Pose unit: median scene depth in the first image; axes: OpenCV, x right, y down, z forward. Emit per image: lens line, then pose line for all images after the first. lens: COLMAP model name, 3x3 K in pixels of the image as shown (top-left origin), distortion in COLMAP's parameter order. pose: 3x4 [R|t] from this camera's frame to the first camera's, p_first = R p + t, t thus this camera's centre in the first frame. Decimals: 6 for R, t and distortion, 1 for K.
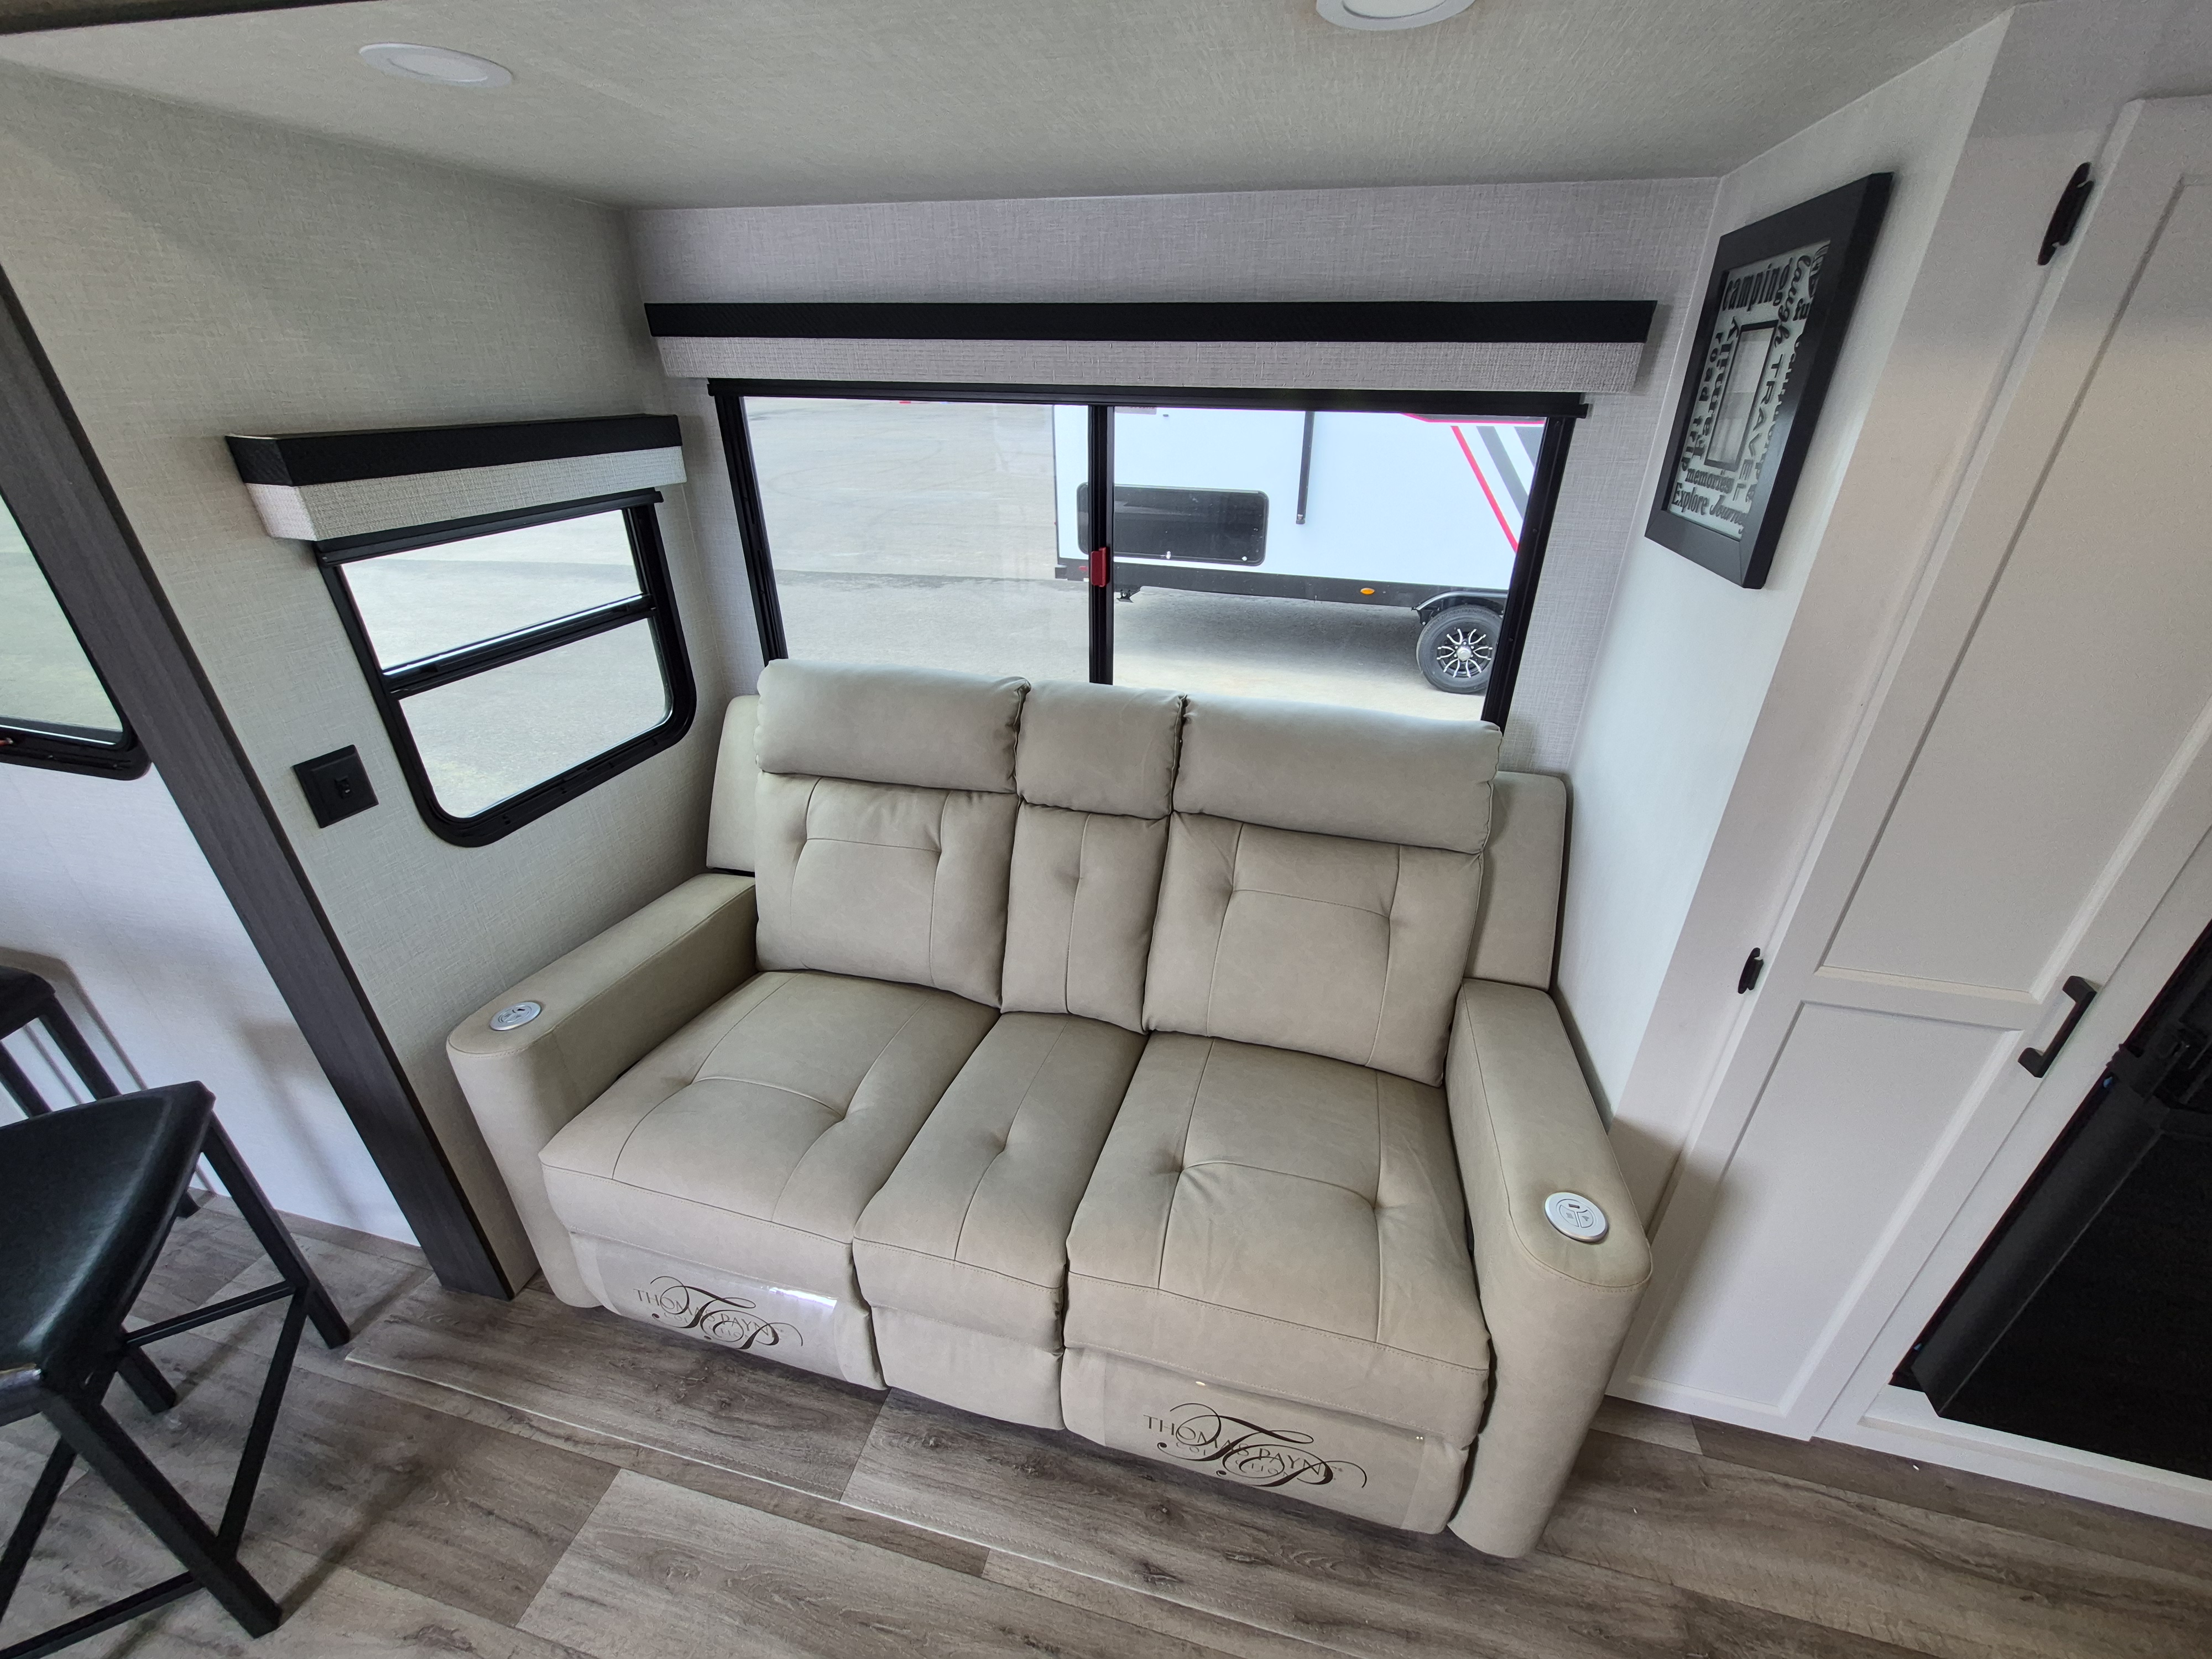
lens RADIAL K [[868.2, 0, 1118.0], [0, 868.2, 817.0], [0, 0, 1]] dist [-0.000922, 0.000700]
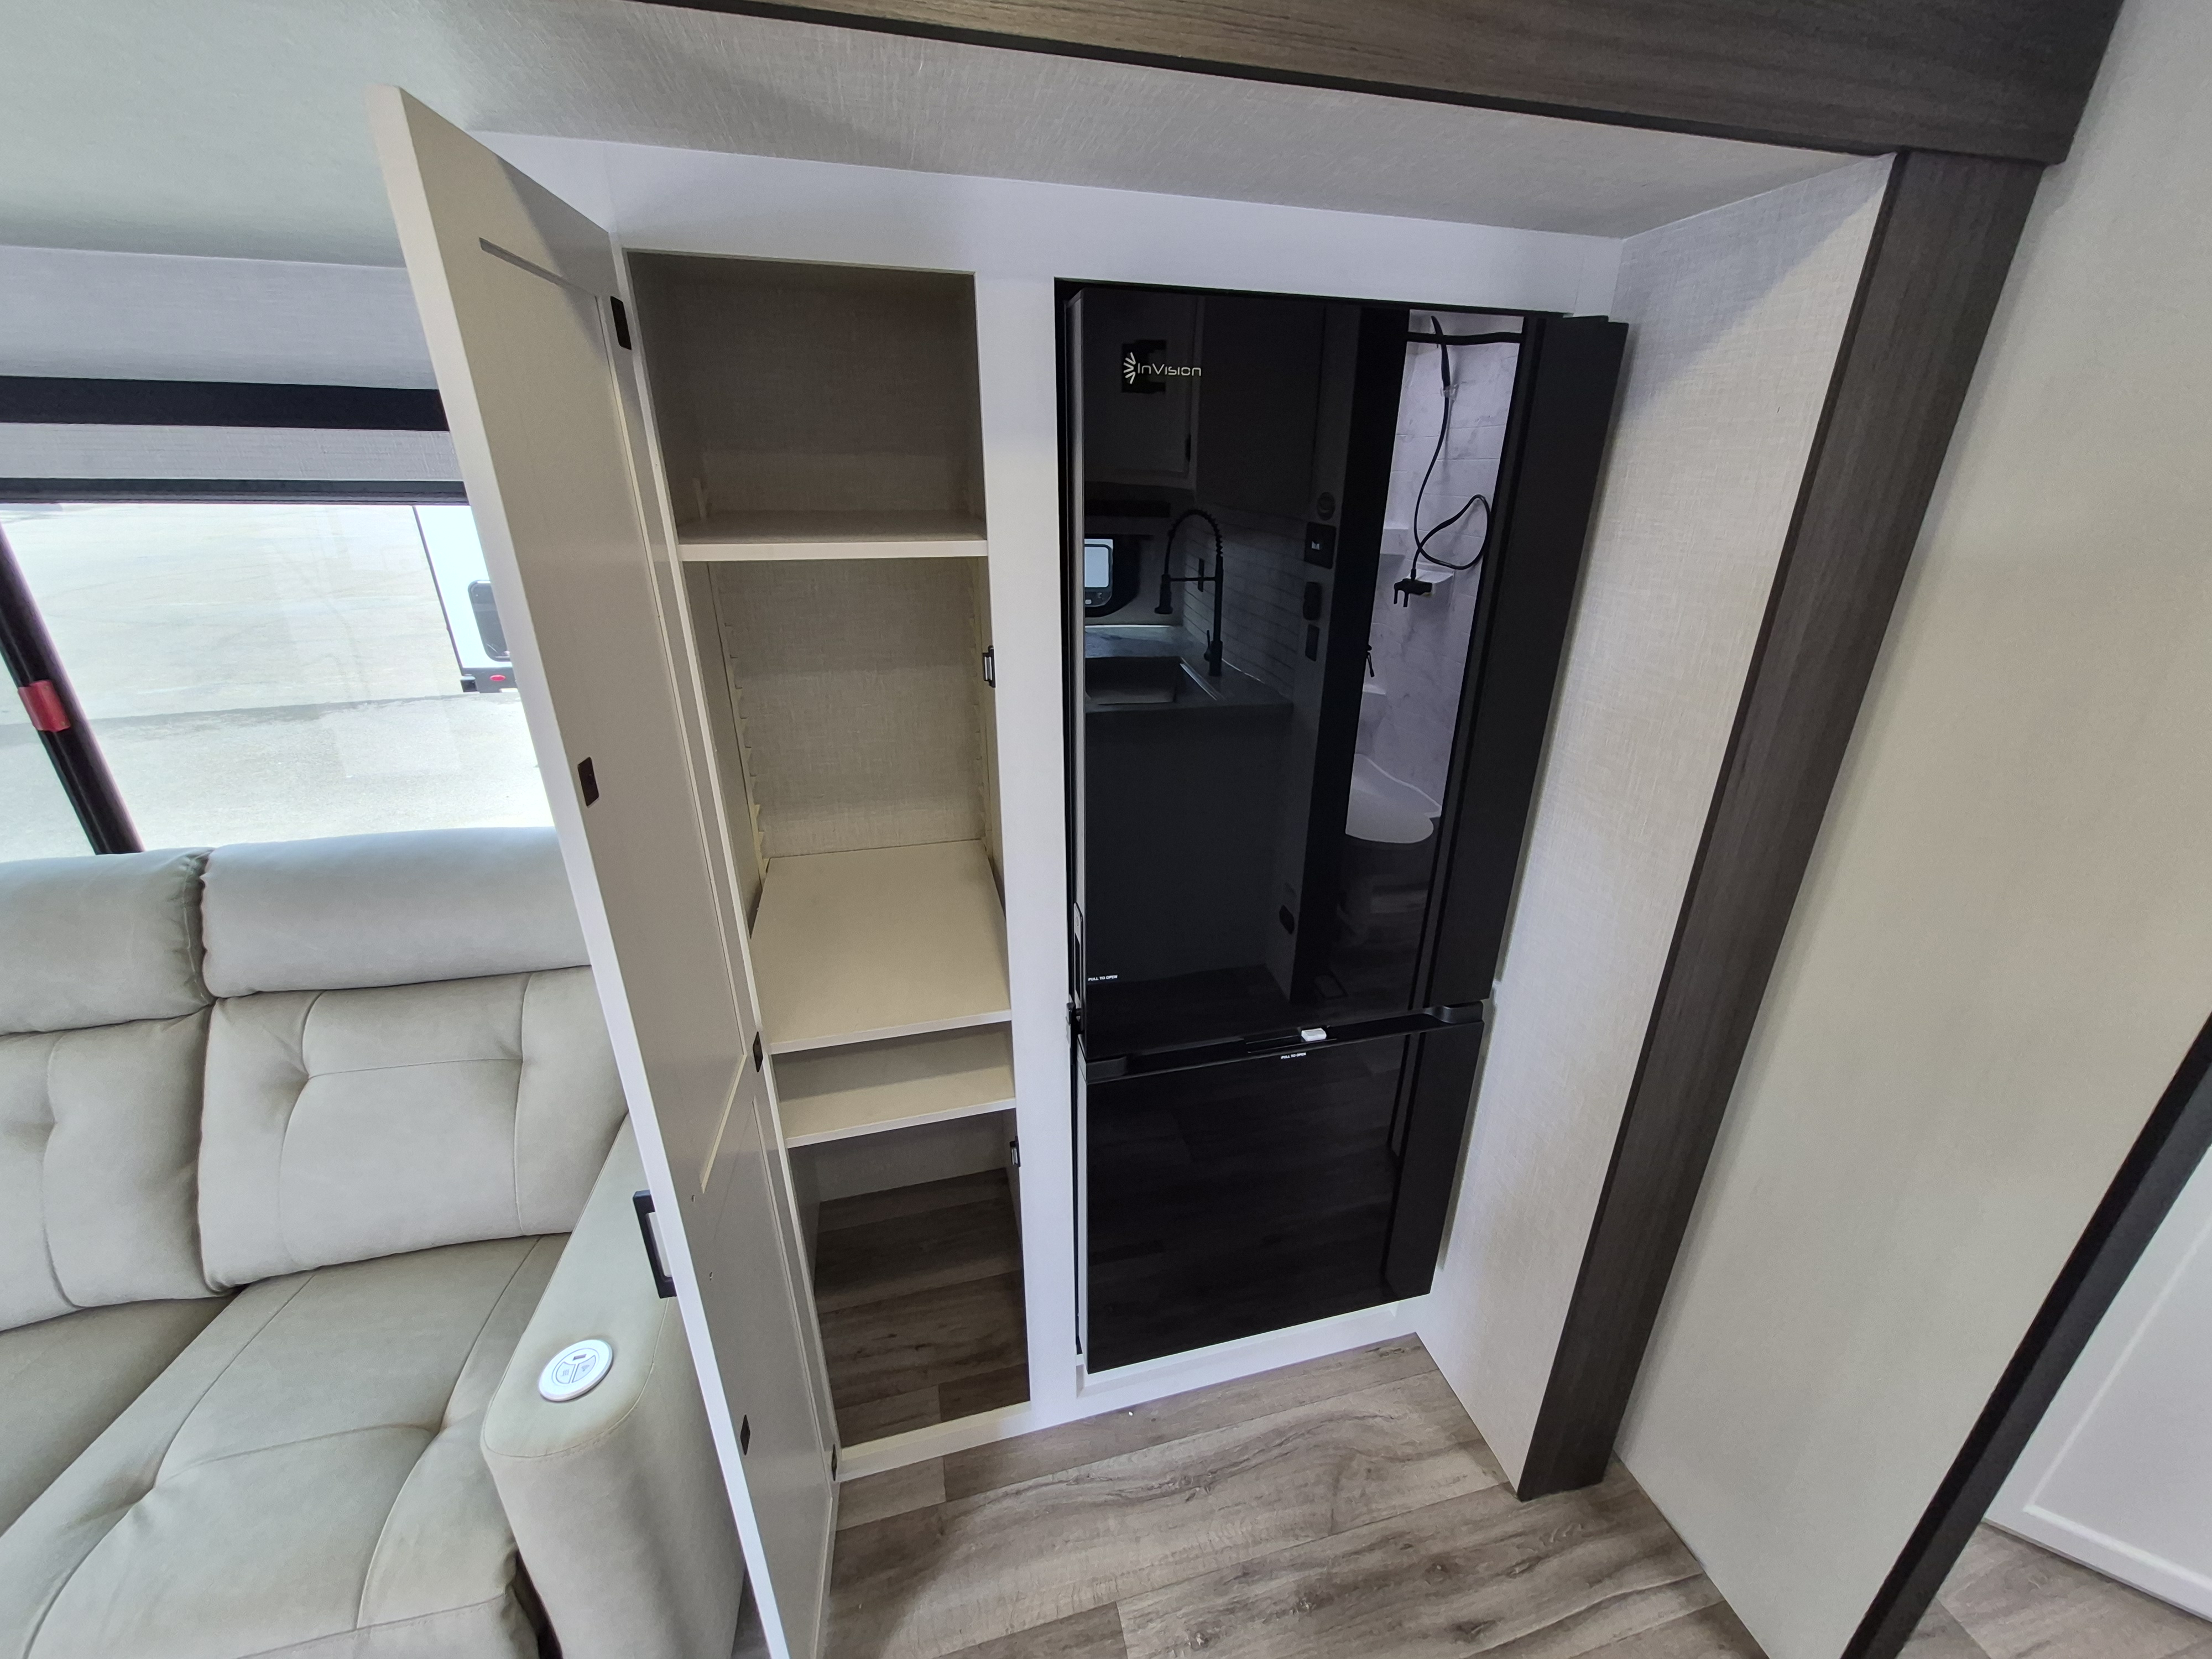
lens RADIAL K [[868.2, 0, 1120.1], [0, 868.2, 816.4], [0, 0, 1]] dist [-0.000922, 0.000700]
pose [[0.880181, -0.174812, 0.441274, 0.480576], [0.211261, 0.976824, -0.034416, 0.033232], [-0.425031, 0.123516, 0.896712, -0.074927]]
